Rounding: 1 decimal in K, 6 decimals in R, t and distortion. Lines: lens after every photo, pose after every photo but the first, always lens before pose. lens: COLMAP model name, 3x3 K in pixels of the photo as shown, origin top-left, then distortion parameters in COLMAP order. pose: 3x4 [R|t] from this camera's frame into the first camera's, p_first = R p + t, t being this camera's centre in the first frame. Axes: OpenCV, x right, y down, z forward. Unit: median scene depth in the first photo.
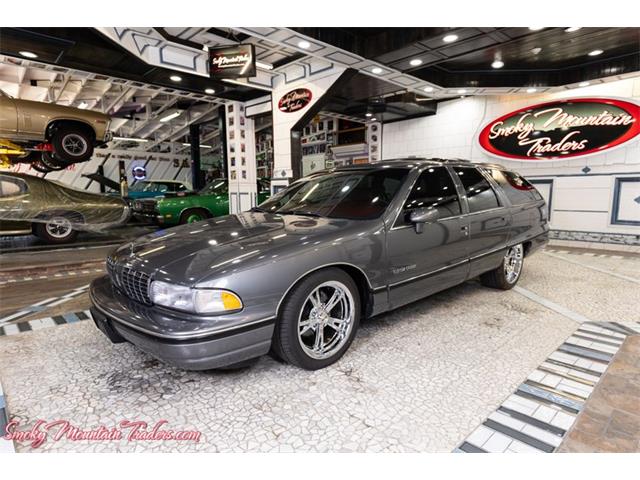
lens RADIAL K [[376.8, 0, 322.1], [0, 376.8, 245.6], [0, 0, 1]] dist [0.005651, -0.001363]
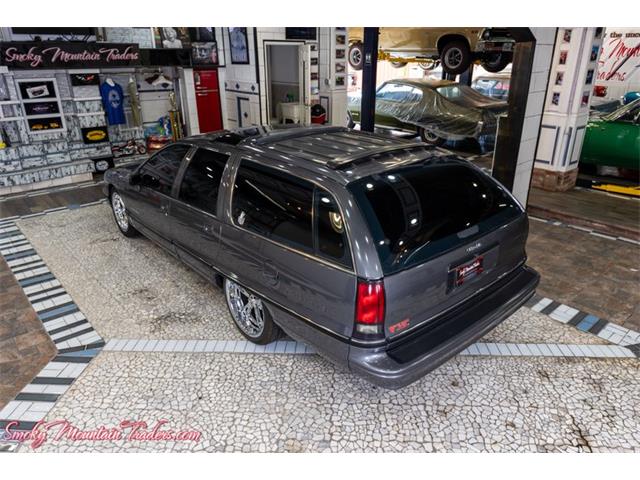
lens RADIAL K [[454.1, 0, 326.8], [0, 454.1, 237.2], [0, 0, 1]] dist [0.000068, -0.002121]
pose [[-0.035584, 0.382756, -0.923164, 0.714345], [-0.133525, 0.913646, 0.383956, -0.237629], [0.990406, 0.136928, 0.018597, 0.659921]]
